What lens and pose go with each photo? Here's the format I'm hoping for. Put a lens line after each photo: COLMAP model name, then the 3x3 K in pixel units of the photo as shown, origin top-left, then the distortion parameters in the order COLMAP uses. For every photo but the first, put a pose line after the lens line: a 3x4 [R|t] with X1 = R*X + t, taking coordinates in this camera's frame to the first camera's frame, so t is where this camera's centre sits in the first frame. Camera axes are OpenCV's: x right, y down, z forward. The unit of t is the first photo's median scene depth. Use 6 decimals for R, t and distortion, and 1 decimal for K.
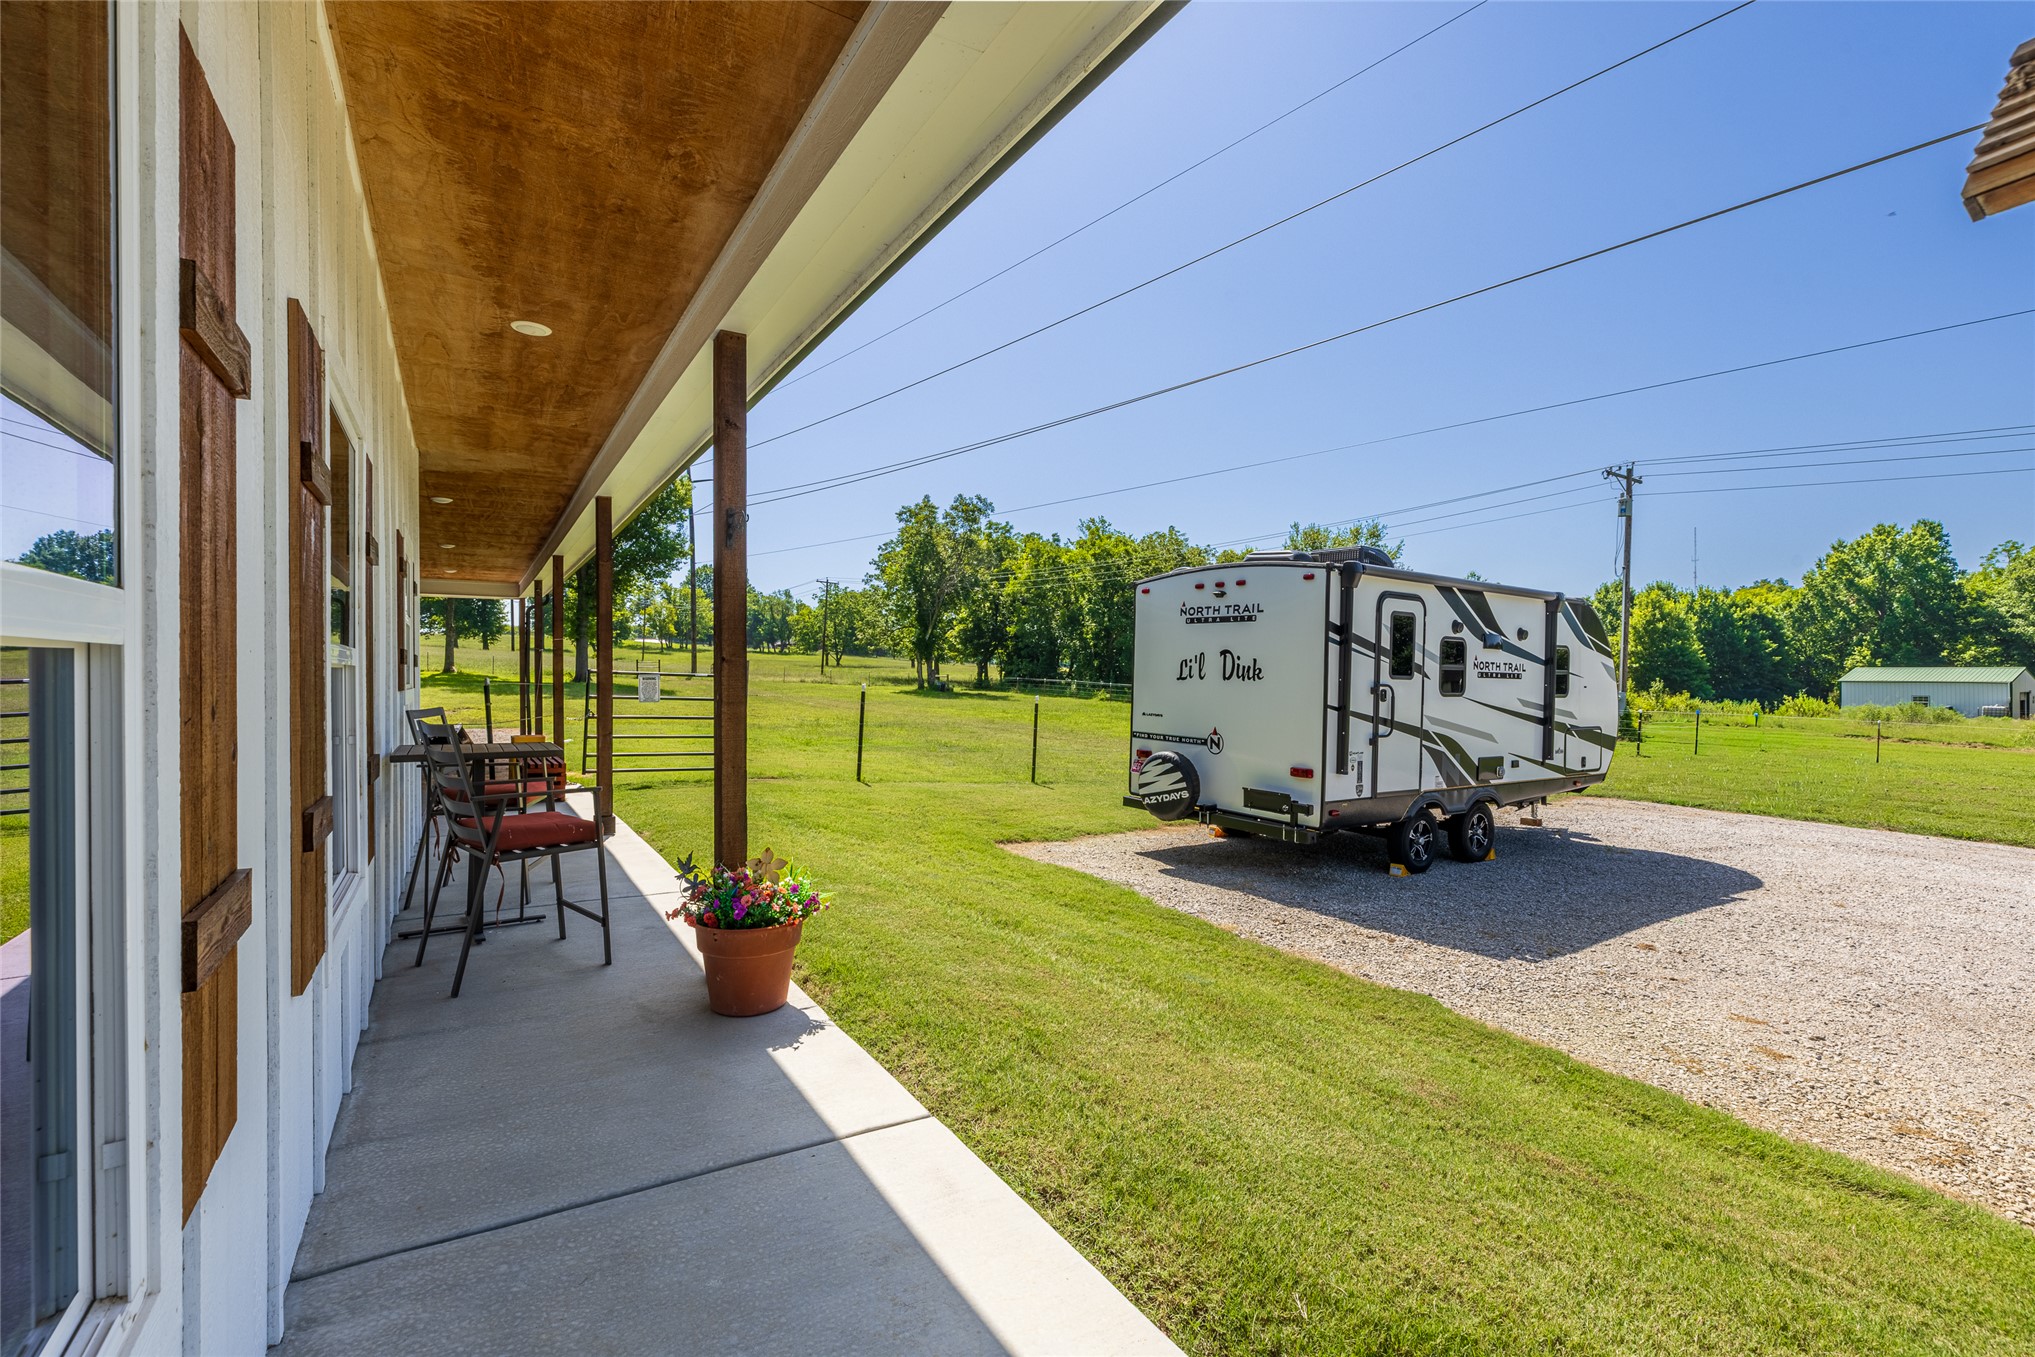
lens RADIAL K [[908.5, 0, 1004.0], [0, 908.5, 710.5], [0, 0, 1]] dist [0.004512, -0.000878]
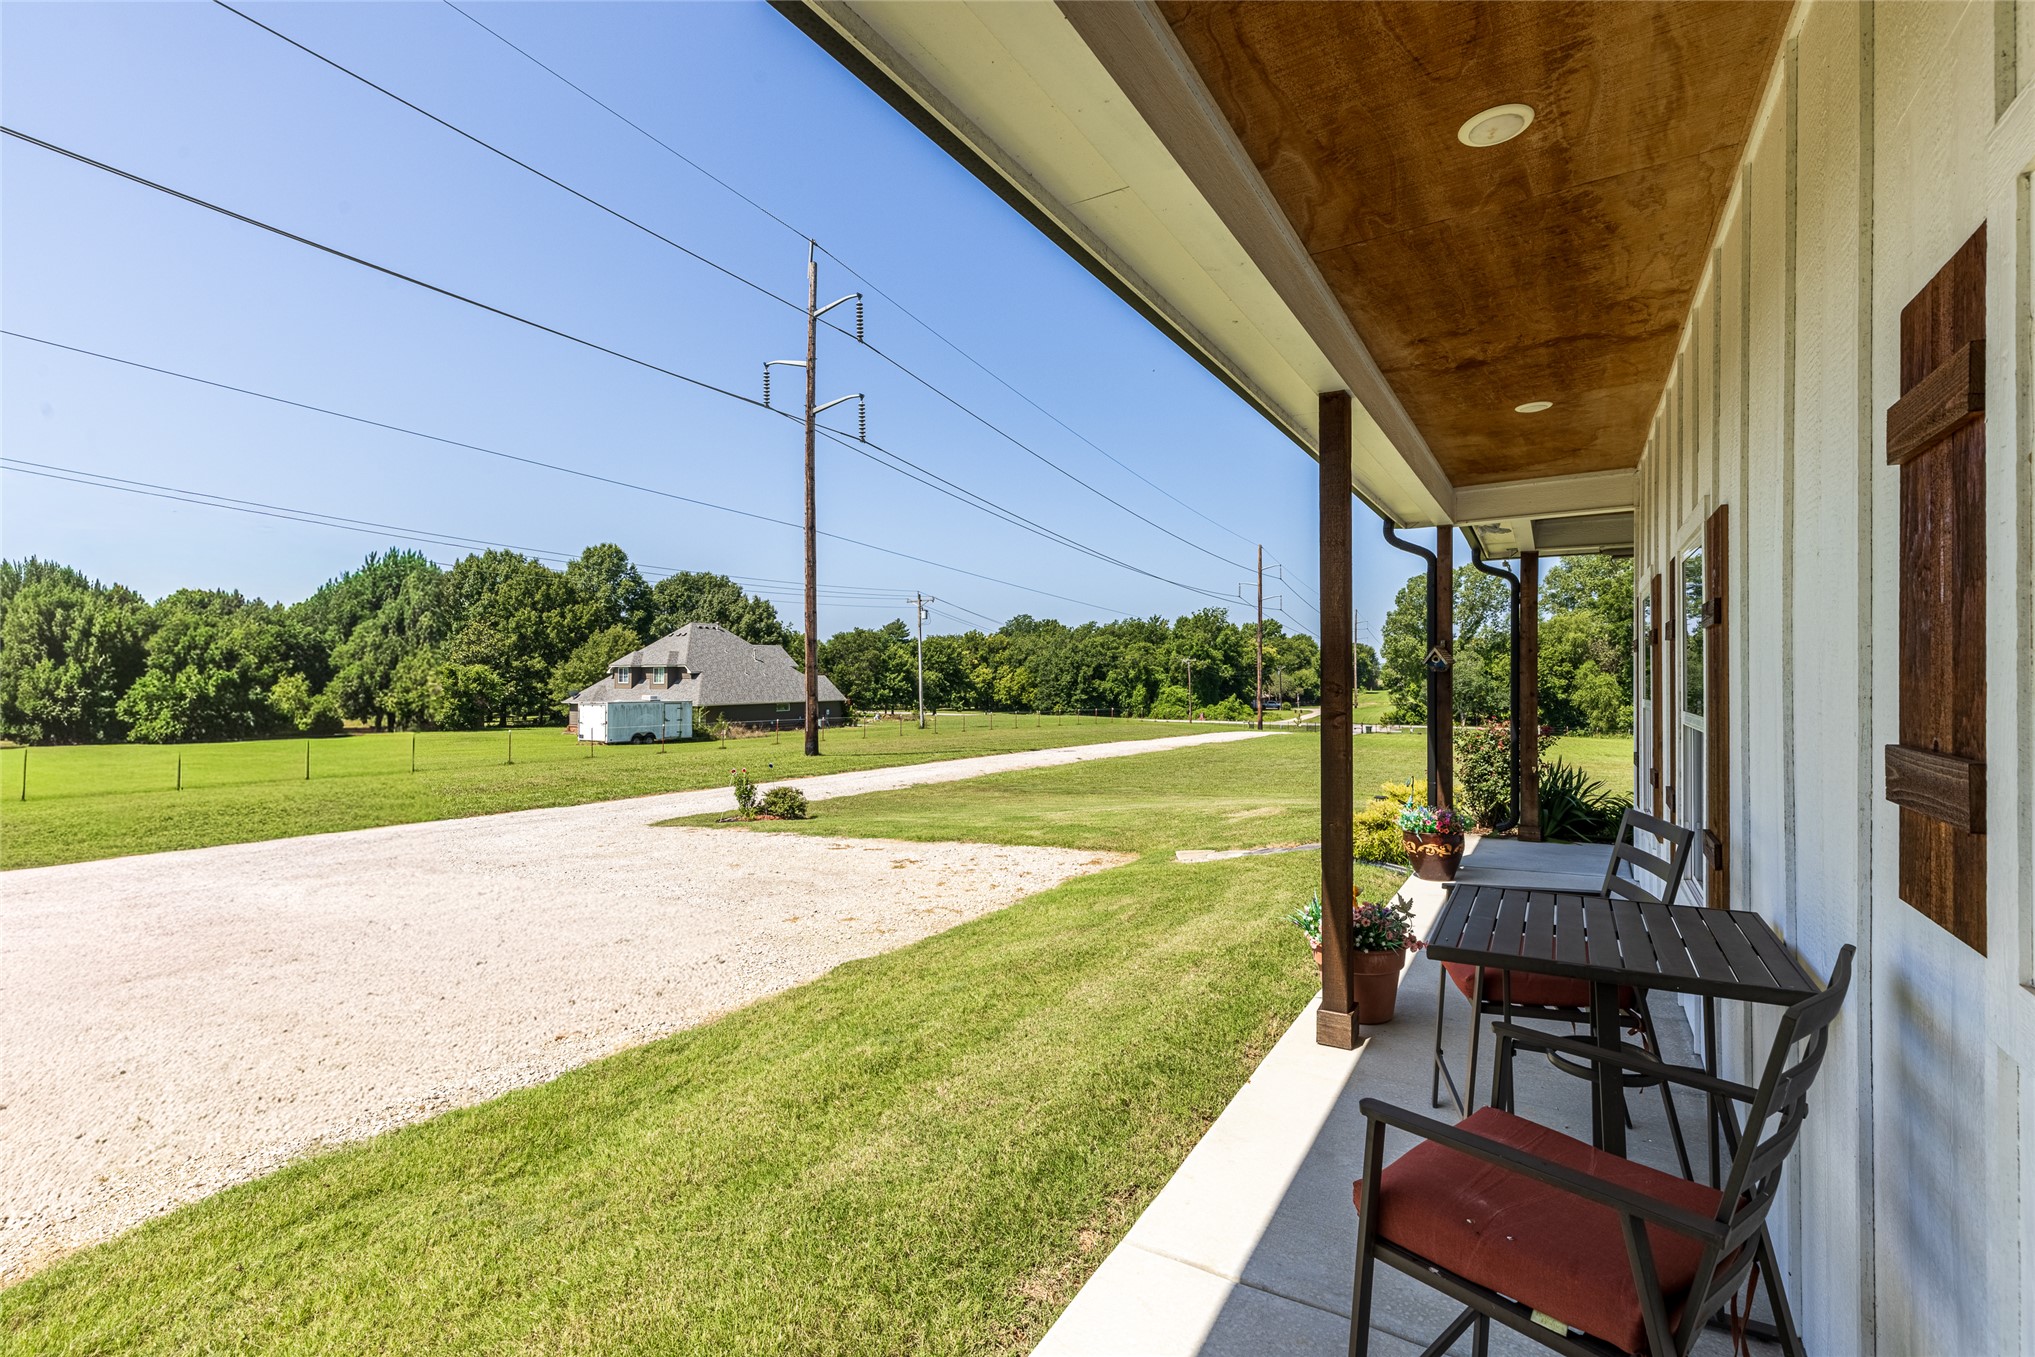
lens RADIAL K [[908.5, 0, 1015.7], [0, 908.5, 668.4], [0, 0, 1]] dist [0.004512, -0.000878]
pose [[-0.469812, 0.008043, 0.882730, -0.552683], [0.040442, 0.999105, 0.012420, -0.074144], [-0.881840, 0.041534, -0.469716, 0.975509]]
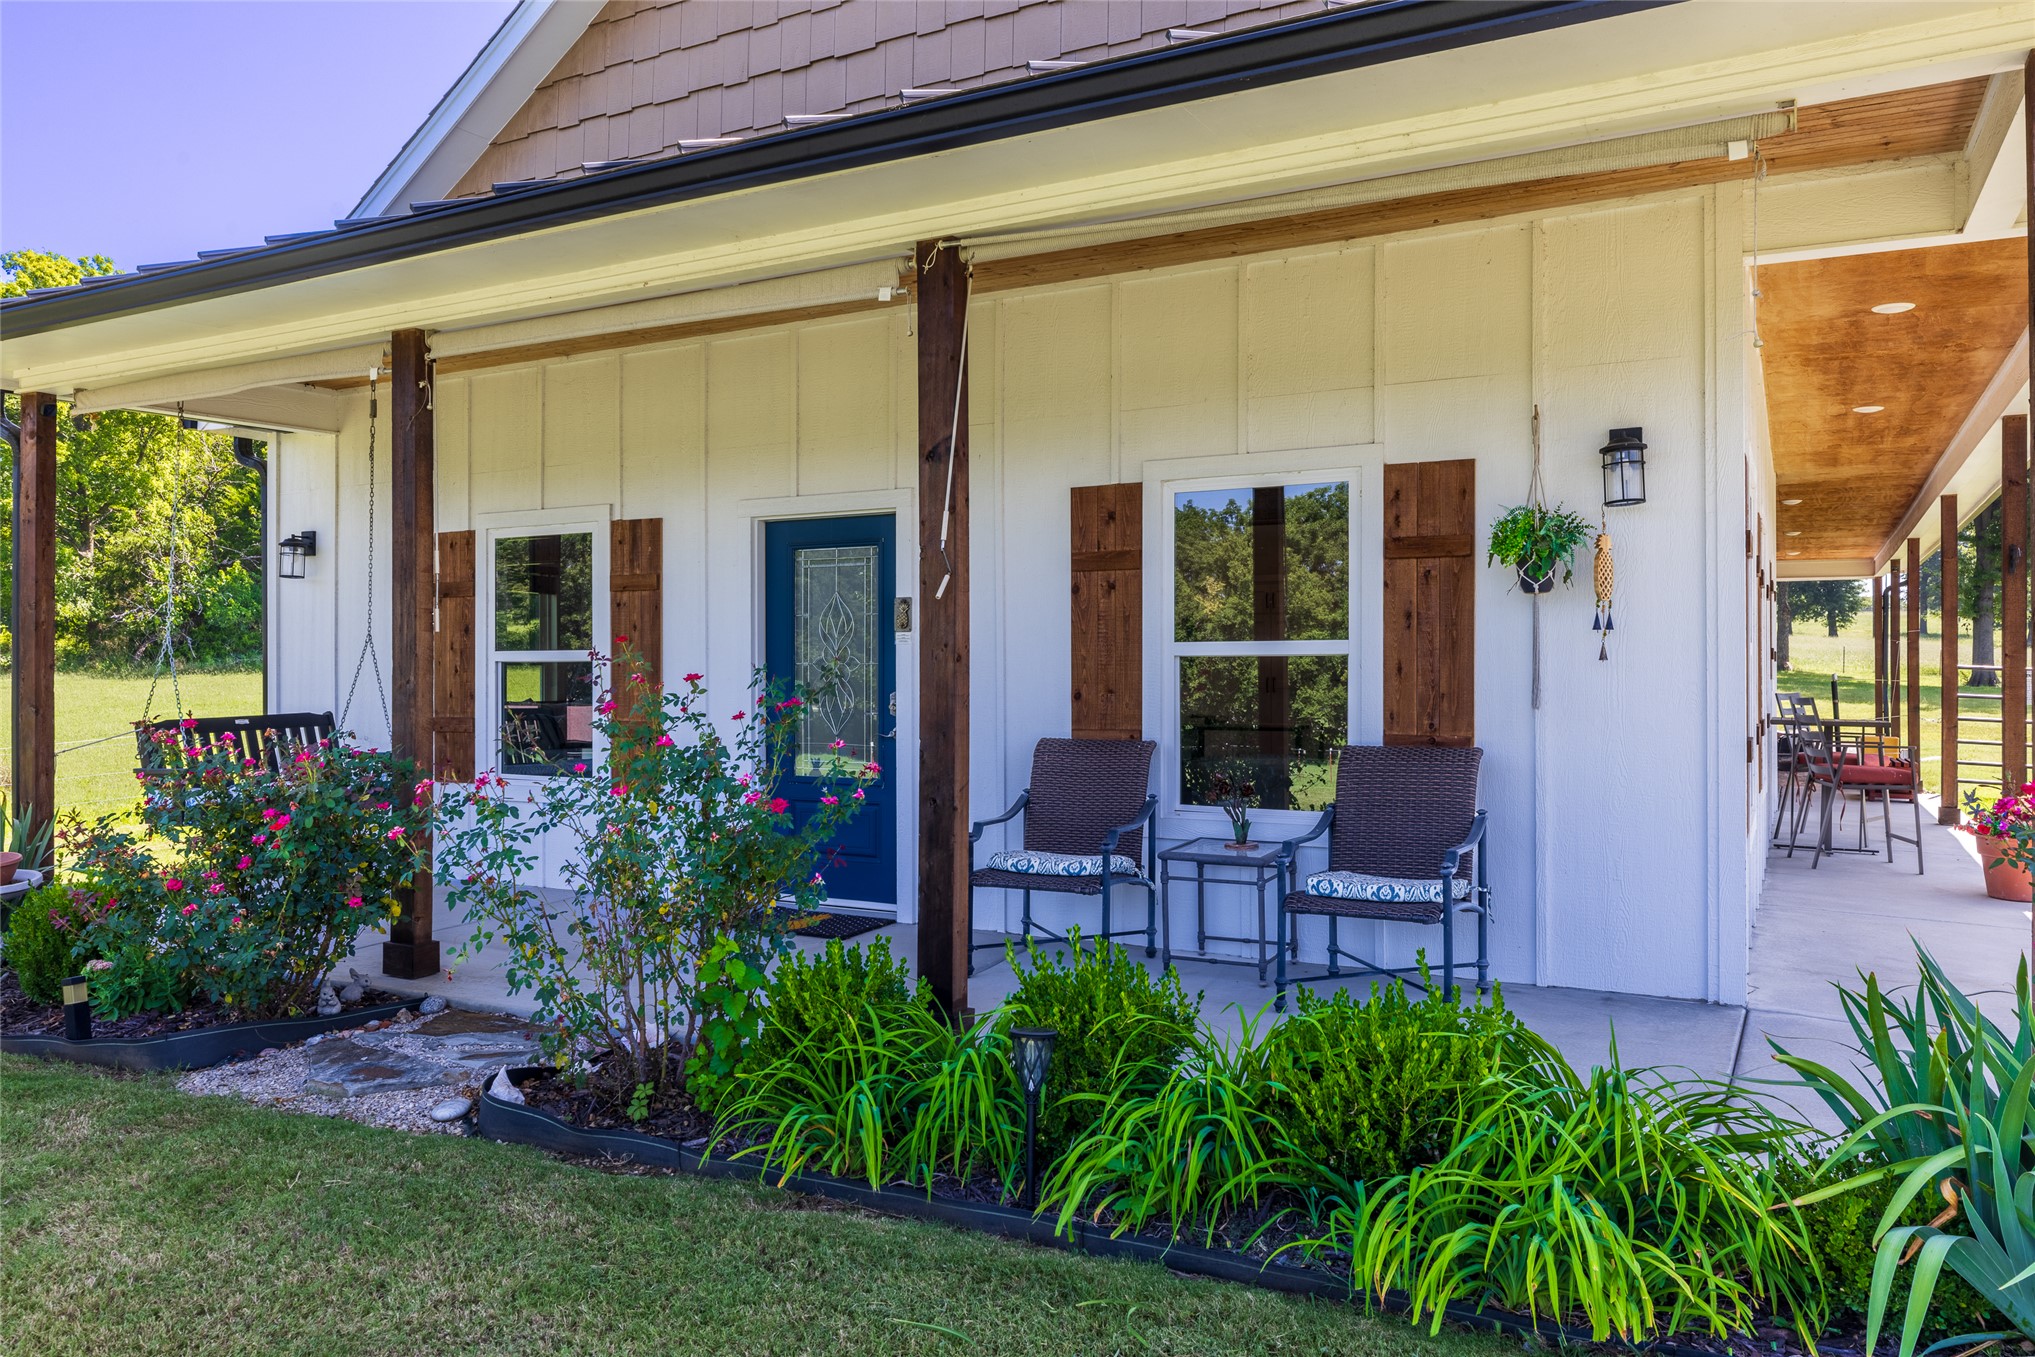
lens RADIAL K [[1452.2, 0, 993.5], [0, 1452.2, 610.9], [0, 0, 1]] dist [-0.003666, 0.000288]
pose [[0.504816, -0.034878, -0.862522, 0.431199], [-0.036838, 0.997403, -0.061893, 0.037210], [0.862441, 0.063018, 0.502220, -0.758618]]
